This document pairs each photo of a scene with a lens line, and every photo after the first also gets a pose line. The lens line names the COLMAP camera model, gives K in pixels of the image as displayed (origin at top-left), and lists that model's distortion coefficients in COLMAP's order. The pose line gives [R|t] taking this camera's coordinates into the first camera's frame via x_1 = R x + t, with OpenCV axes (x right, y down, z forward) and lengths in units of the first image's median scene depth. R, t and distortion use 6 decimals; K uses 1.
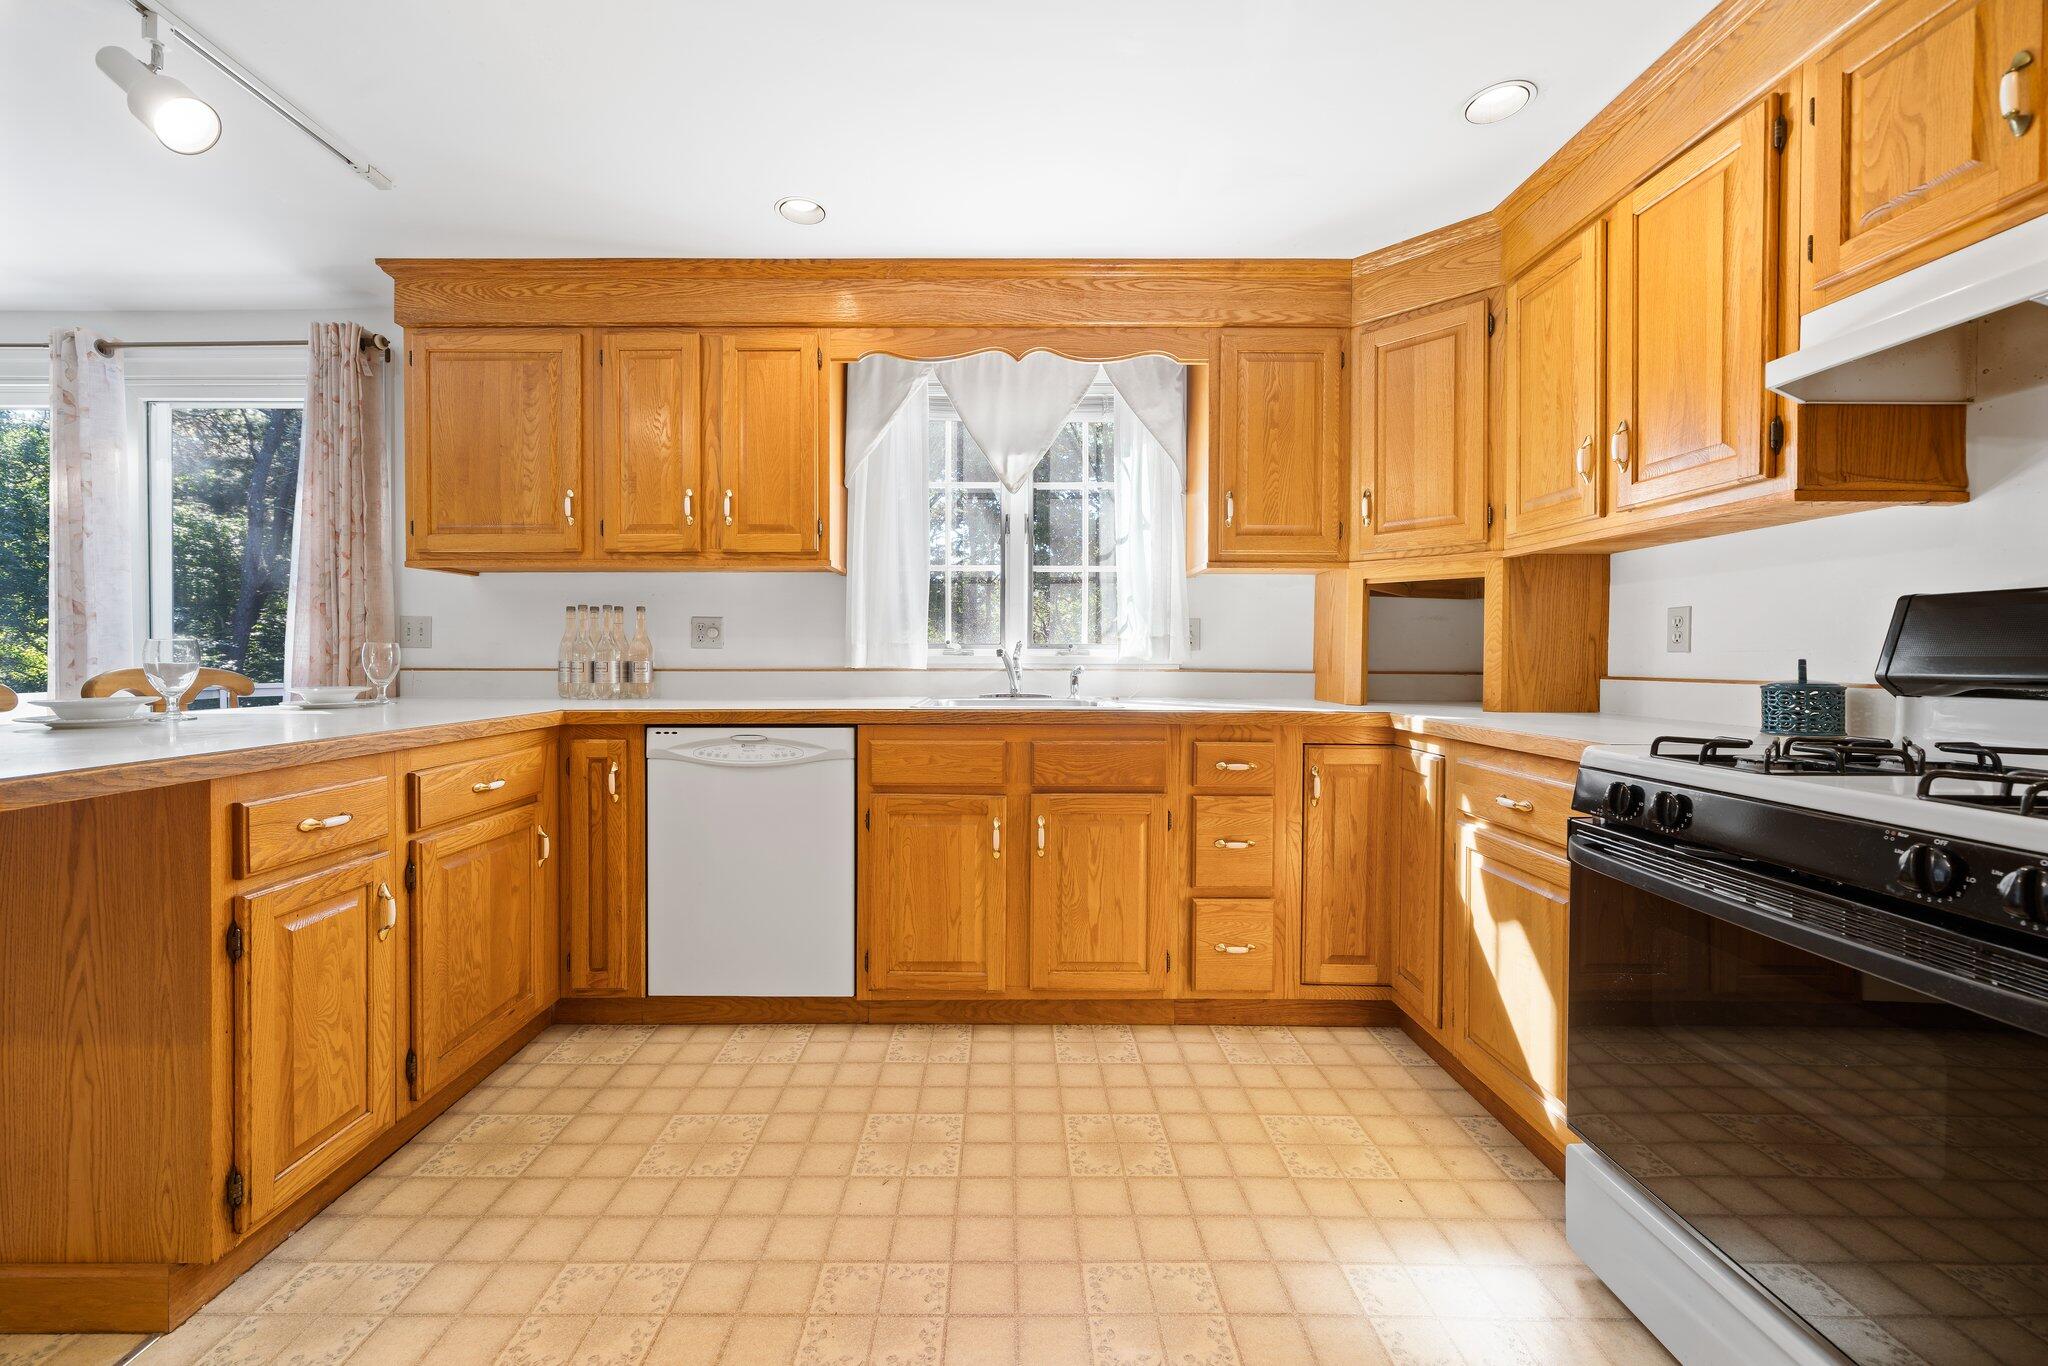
lens RADIAL K [[801.3, 0, 1009.1], [0, 801.3, 664.8], [0, 0, 1]] dist [-0.005130, 0.000846]
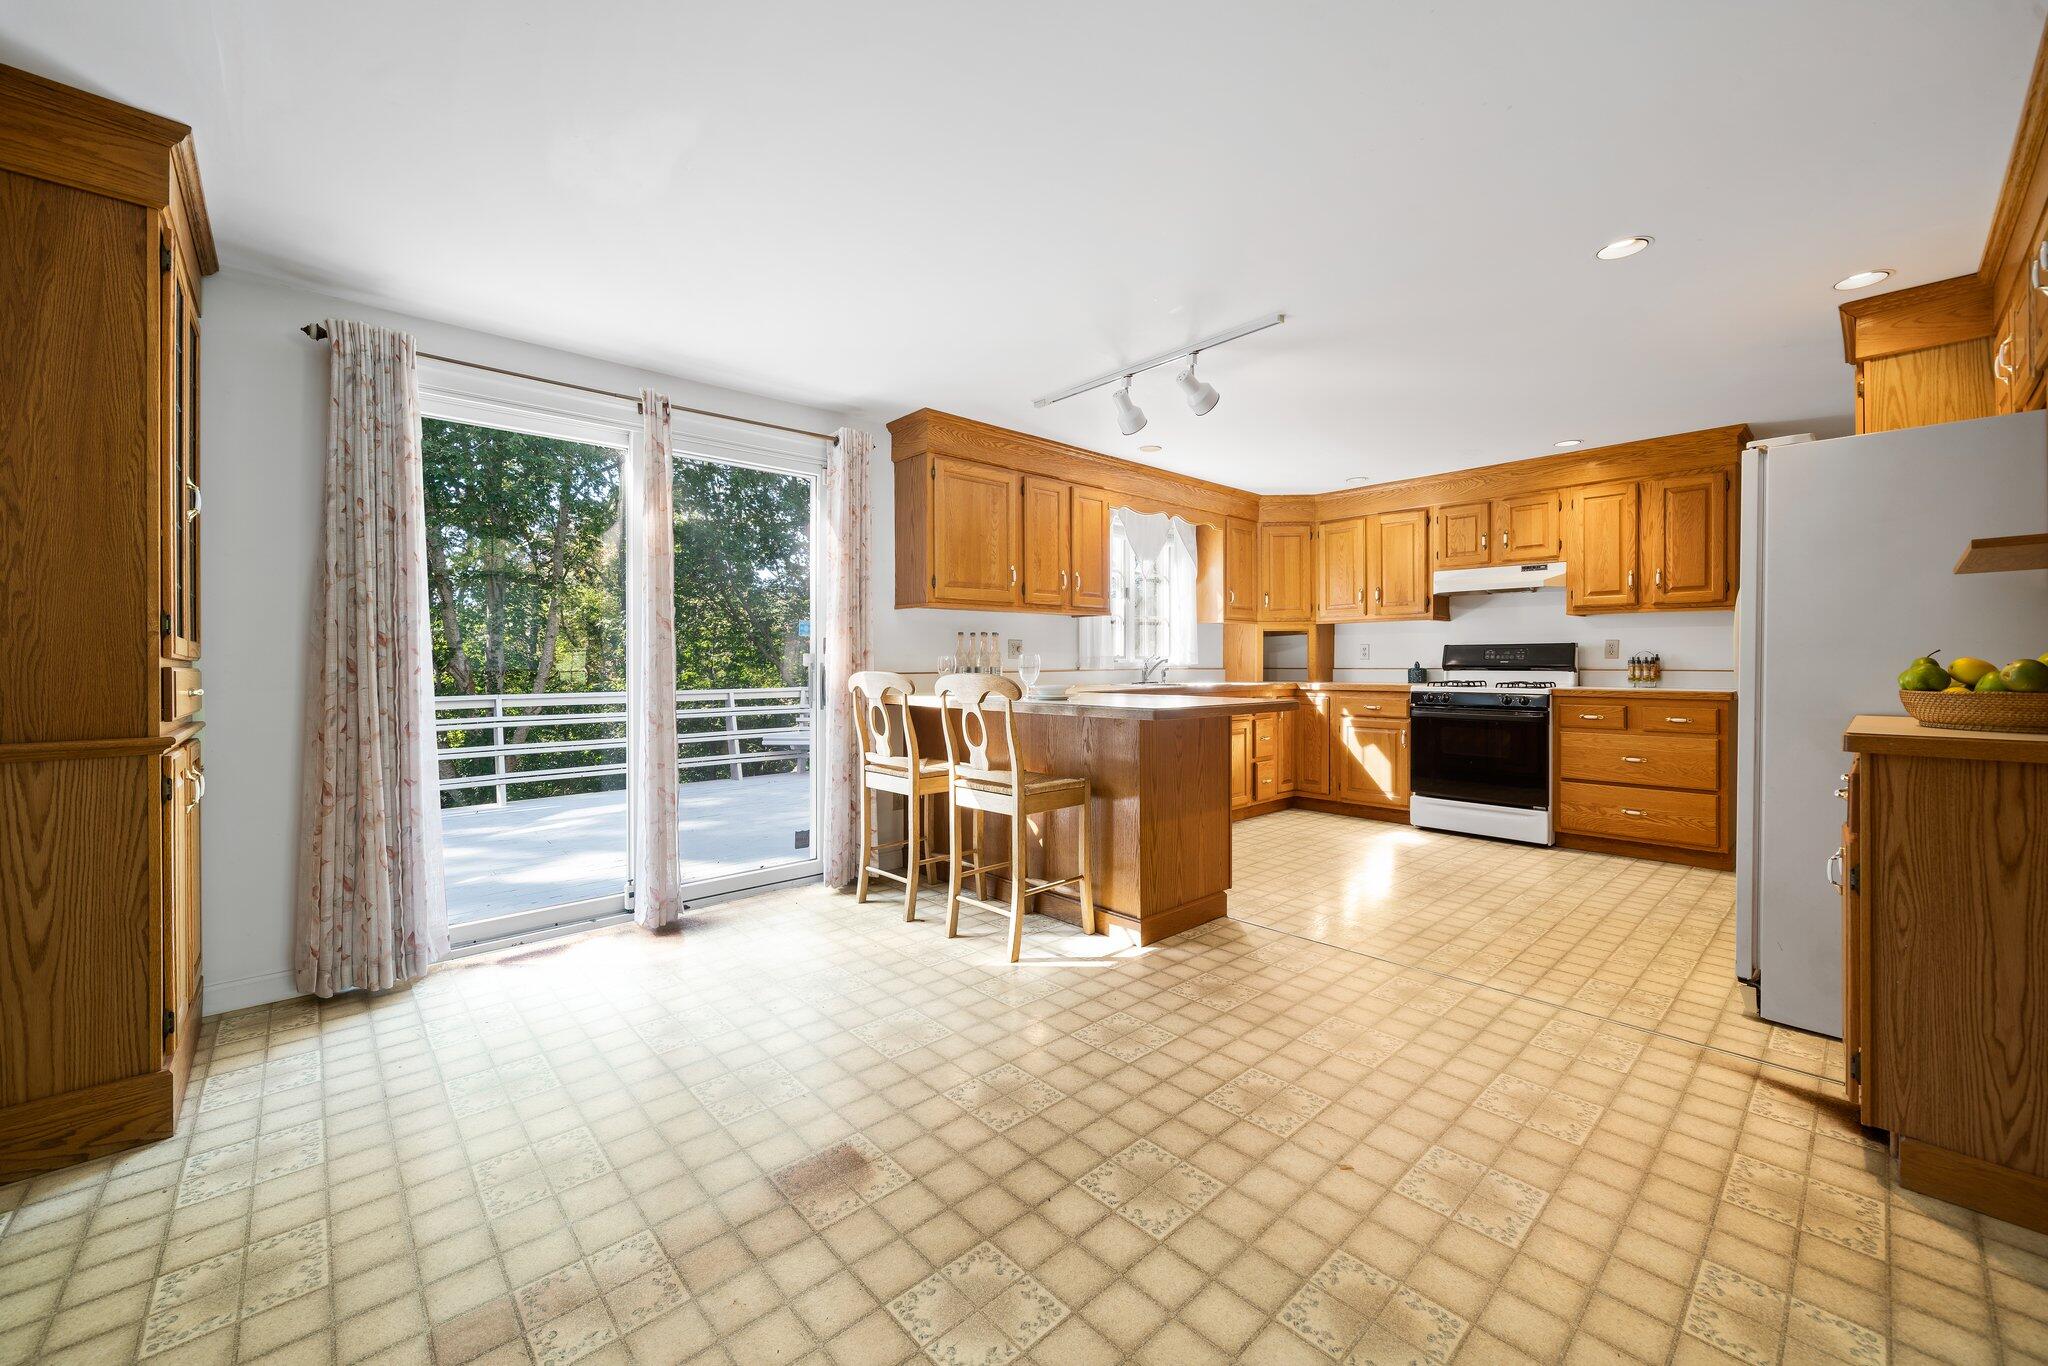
lens RADIAL K [[801.3, 0, 1027.2], [0, 801.3, 666.7], [0, 0, 1]] dist [-0.005130, 0.000846]
pose [[0.729365, -0.009818, 0.684055, -1.831644], [0.014828, 0.999889, -0.001459, -0.002176], [-0.683964, 0.011207, 0.729429, -0.275444]]
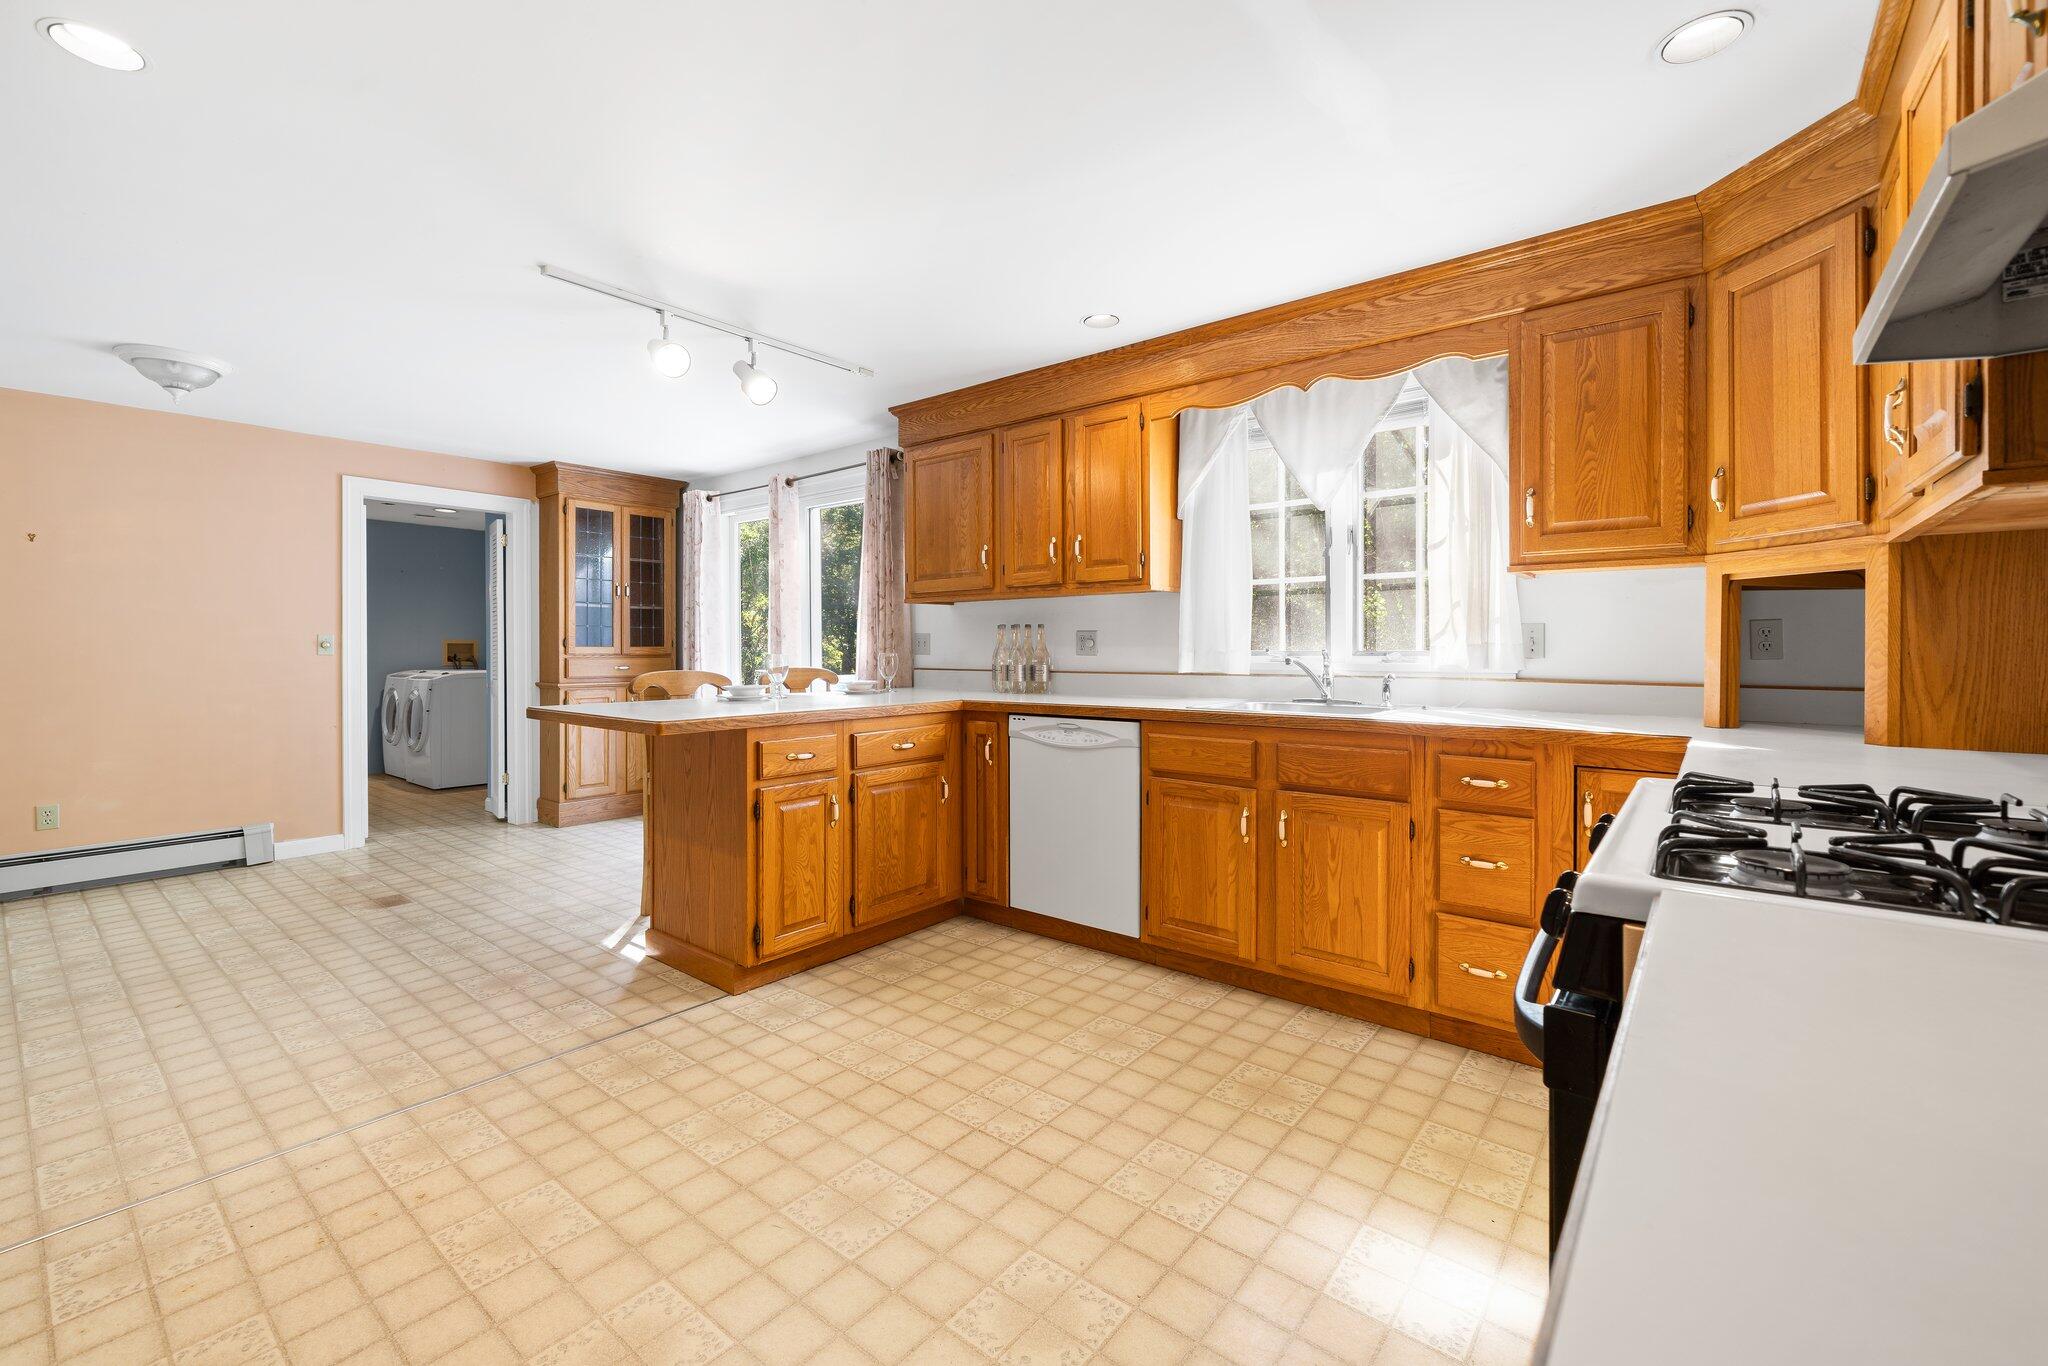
lens RADIAL K [[837.1, 0, 1042.6], [0, 837.1, 655.3], [0, 0, 1]] dist [-0.001126, -0.001010]
pose [[0.791880, 0.002554, -0.610672, 0.476379], [-0.003941, 0.999992, -0.000929, -0.023748], [0.610664, 0.003142, 0.791883, -0.122651]]
